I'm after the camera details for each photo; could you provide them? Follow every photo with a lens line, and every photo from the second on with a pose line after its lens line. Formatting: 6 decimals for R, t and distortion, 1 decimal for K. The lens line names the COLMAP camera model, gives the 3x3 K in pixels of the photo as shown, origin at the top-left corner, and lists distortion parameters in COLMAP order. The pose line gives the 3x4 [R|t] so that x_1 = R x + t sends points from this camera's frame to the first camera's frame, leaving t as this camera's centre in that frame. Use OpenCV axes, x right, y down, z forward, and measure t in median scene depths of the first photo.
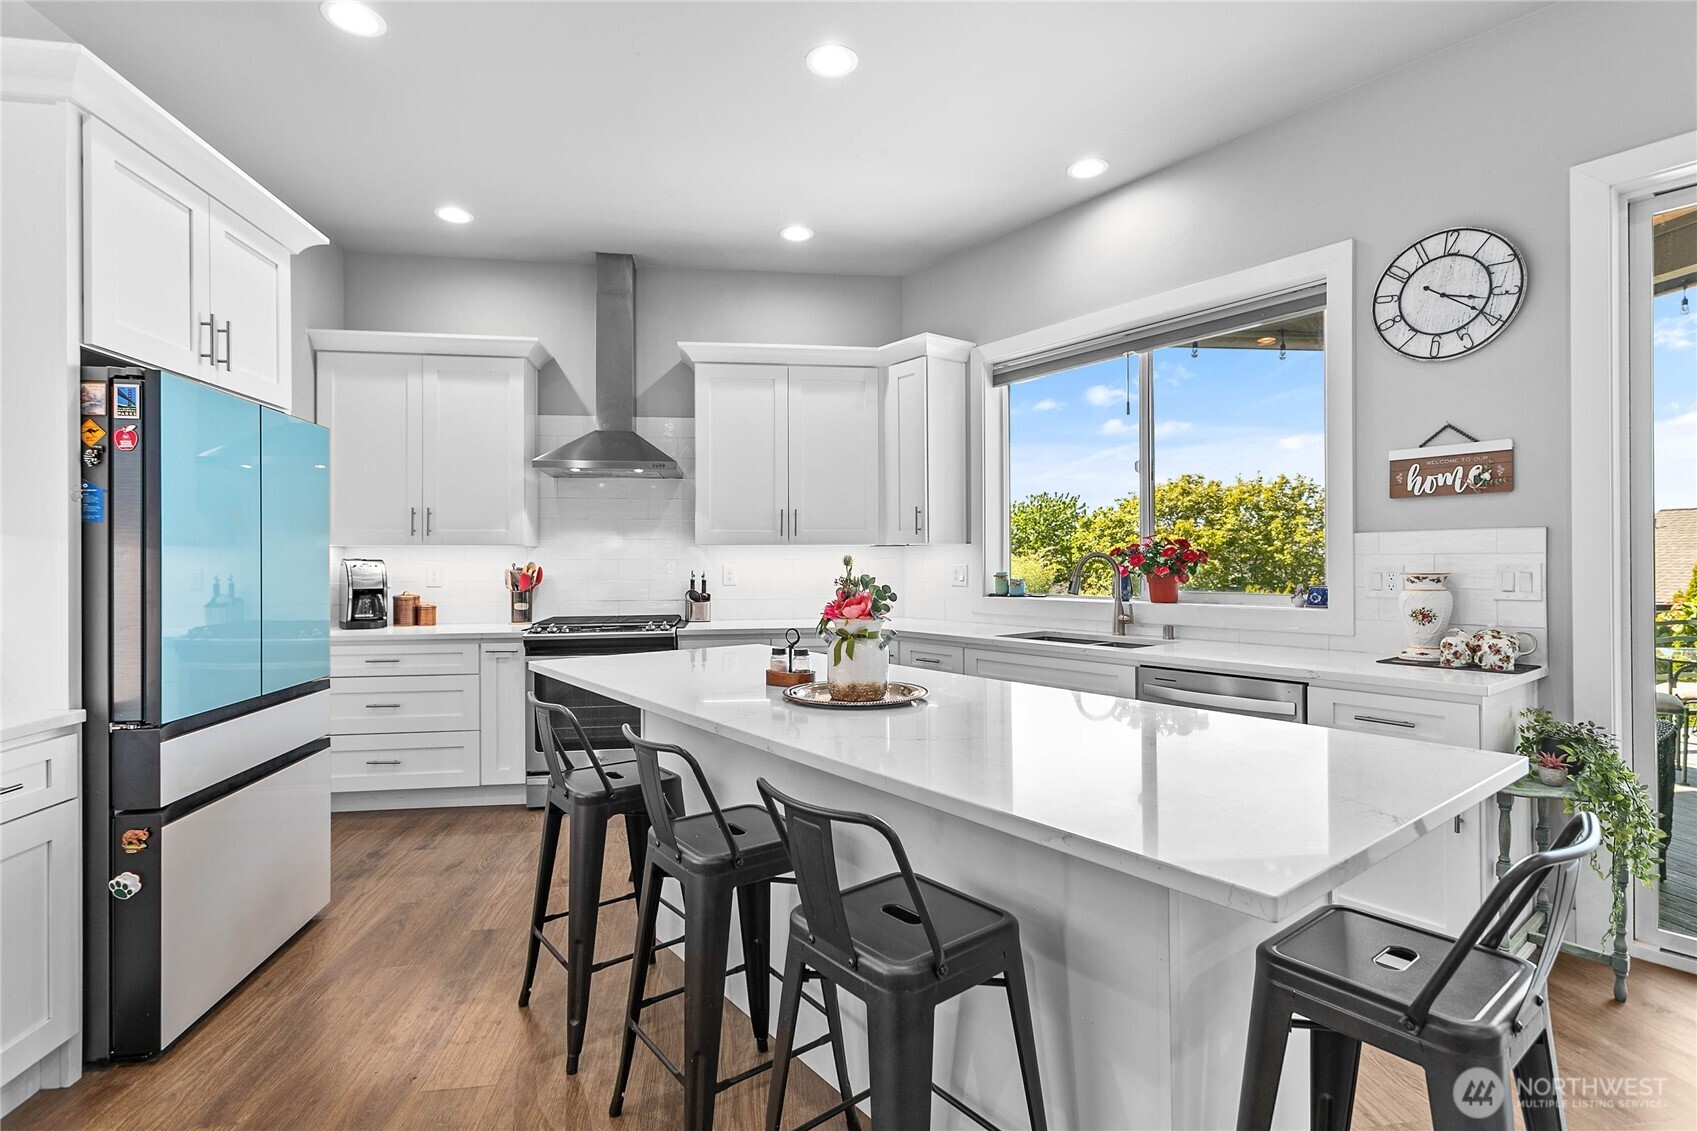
lens RADIAL K [[803.7, 0, 843.3], [0, 803.7, 565.8], [0, 0, 1]] dist [-0.000112, 0.002531]
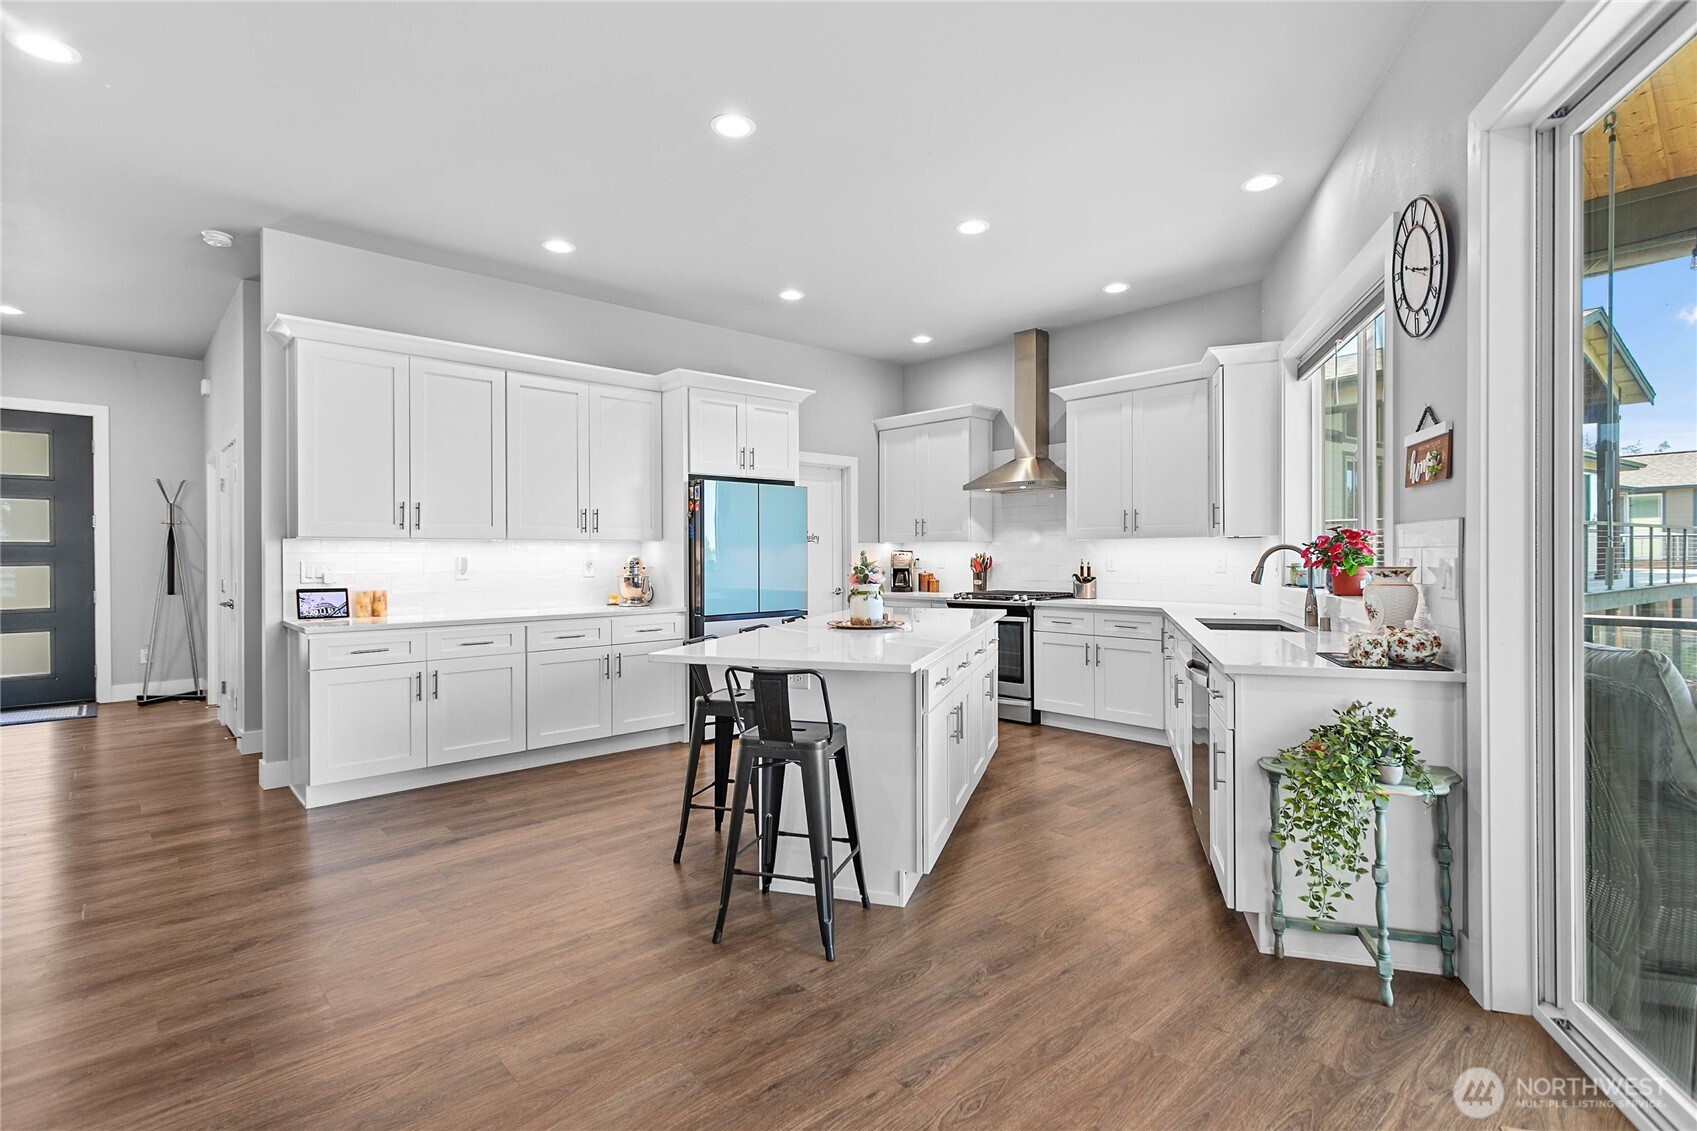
lens RADIAL K [[803.7, 0, 847.2], [0, 803.7, 553.8], [0, 0, 1]] dist [-0.000112, 0.002531]
pose [[0.574767, 0.000860, -0.818317, 0.929493], [-0.000852, 1.000000, 0.000453, -0.004049], [0.818317, 0.000437, 0.574768, -0.067473]]
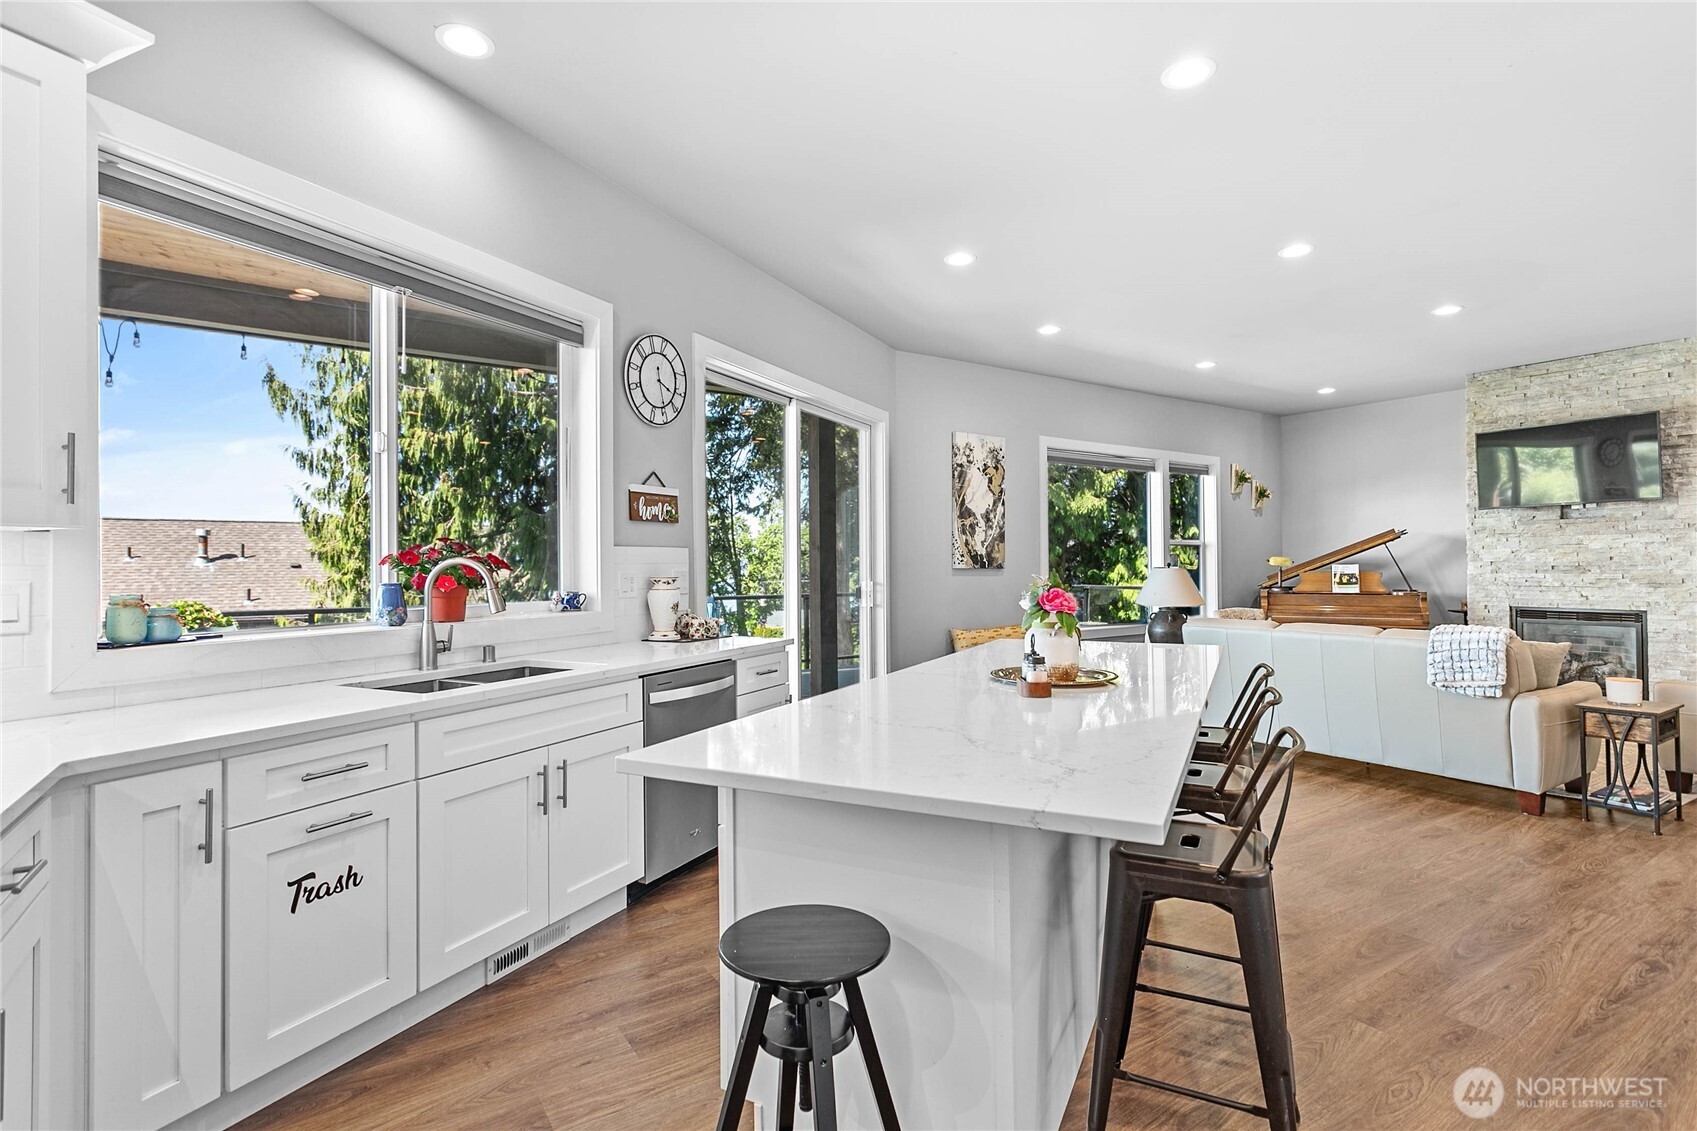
lens RADIAL K [[803.7, 0, 872.8], [0, 803.7, 566.4], [0, 0, 1]] dist [-0.000112, 0.002531]
pose [[-0.432448, 0.009227, 0.901612, -0.563994], [0.012219, 0.999916, -0.004372, 0.001033], [-0.901576, 0.009126, -0.432525, 1.043874]]
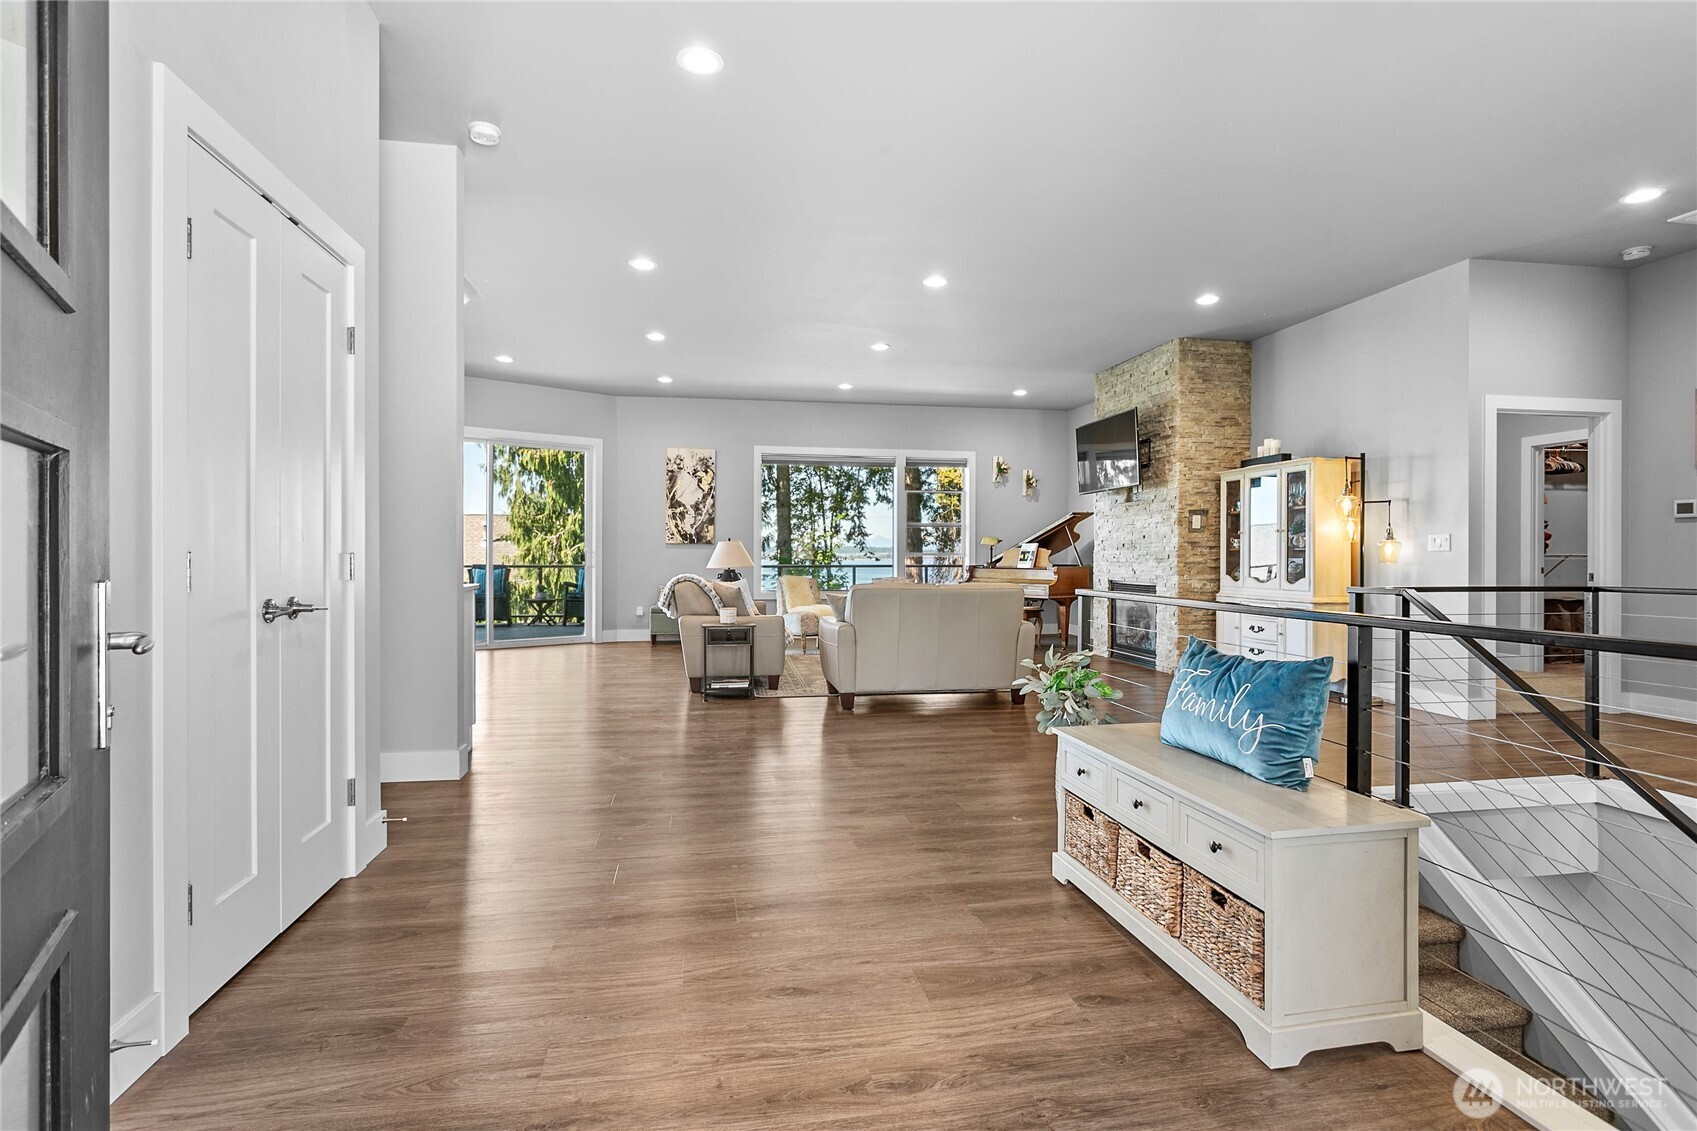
lens RADIAL K [[808.5, 0, 845.4], [0, 808.5, 562.8], [0, 0, 1]] dist [-0.029944, -0.000237]
pose [[-0.039319, -0.001874, 0.999225, -1.787438], [-0.002097, 0.999996, 0.001793, 0.065150], [-0.999225, -0.002025, -0.039323, -0.574541]]
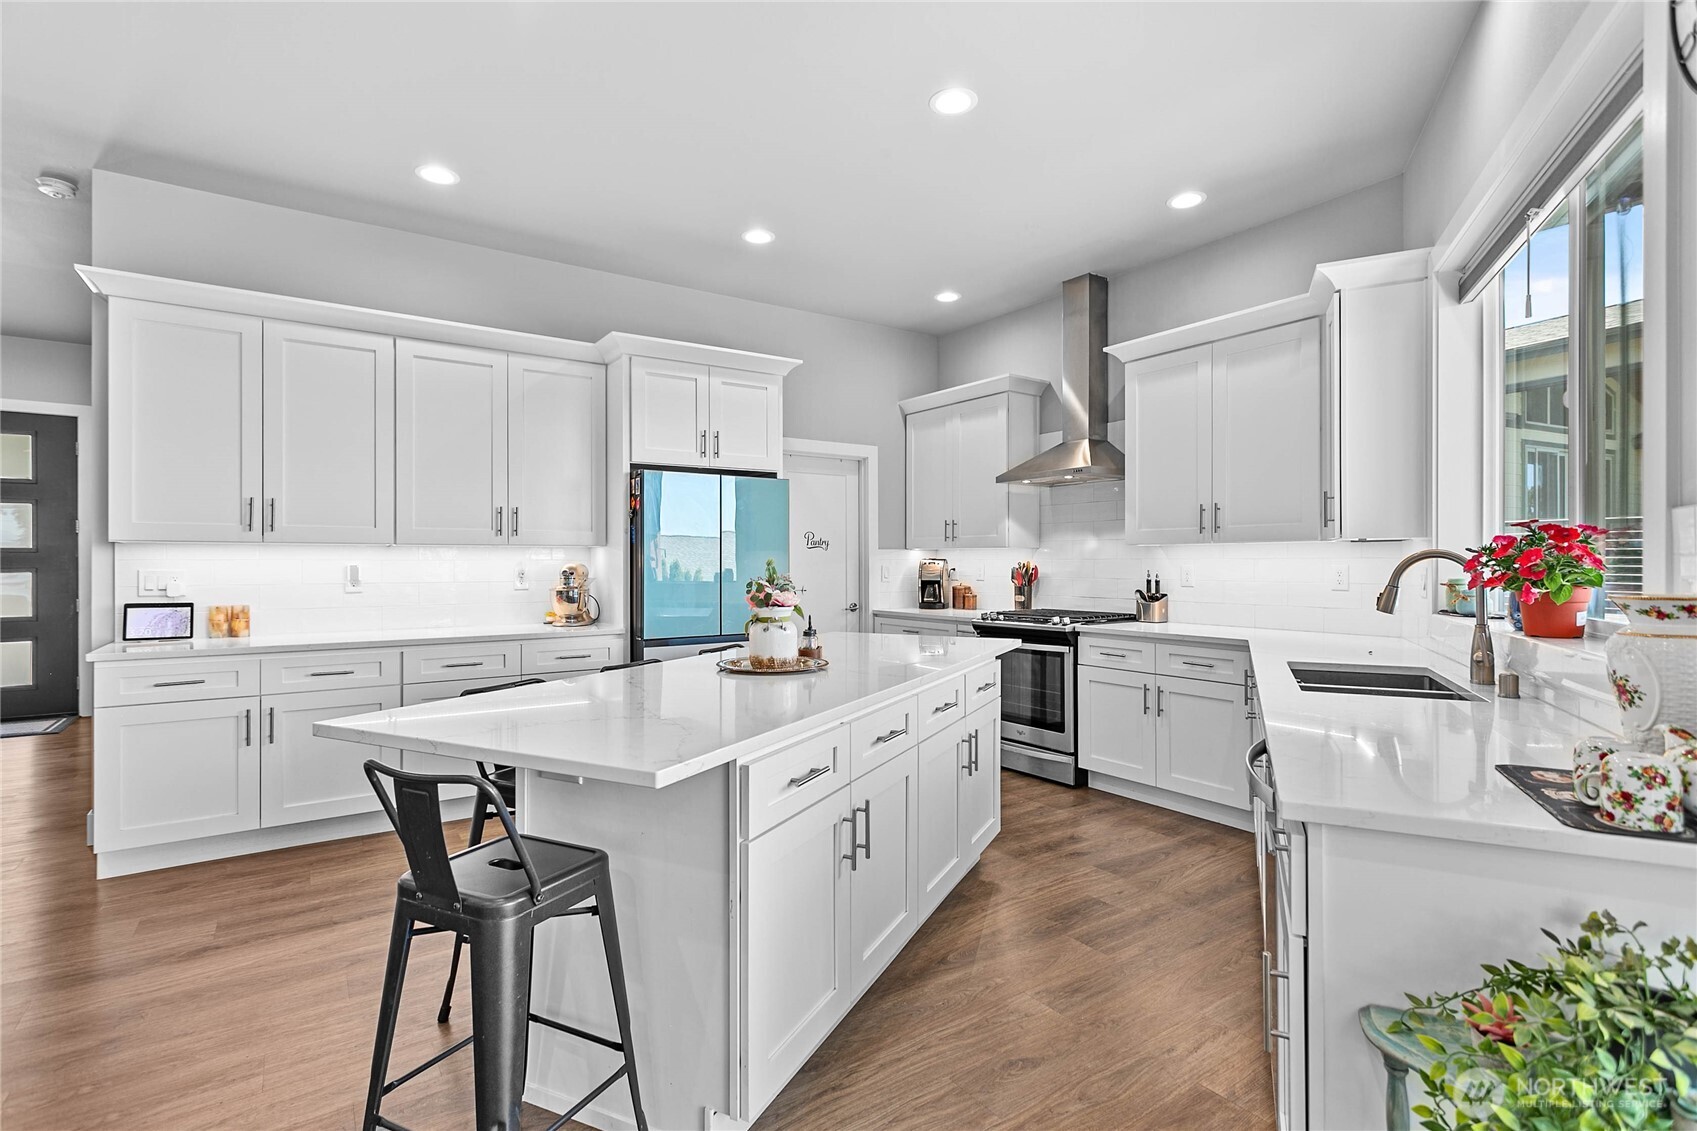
lens RADIAL K [[807.6, 0, 841.0], [0, 807.6, 559.0], [0, 0, 1]] dist [0.005408, -0.000419]
pose [[0.451399, -0.000504, -0.892322, 0.751614], [-0.003521, 0.999991, -0.002346, -0.006151], [0.892315, 0.004201, 0.451393, 0.311191]]
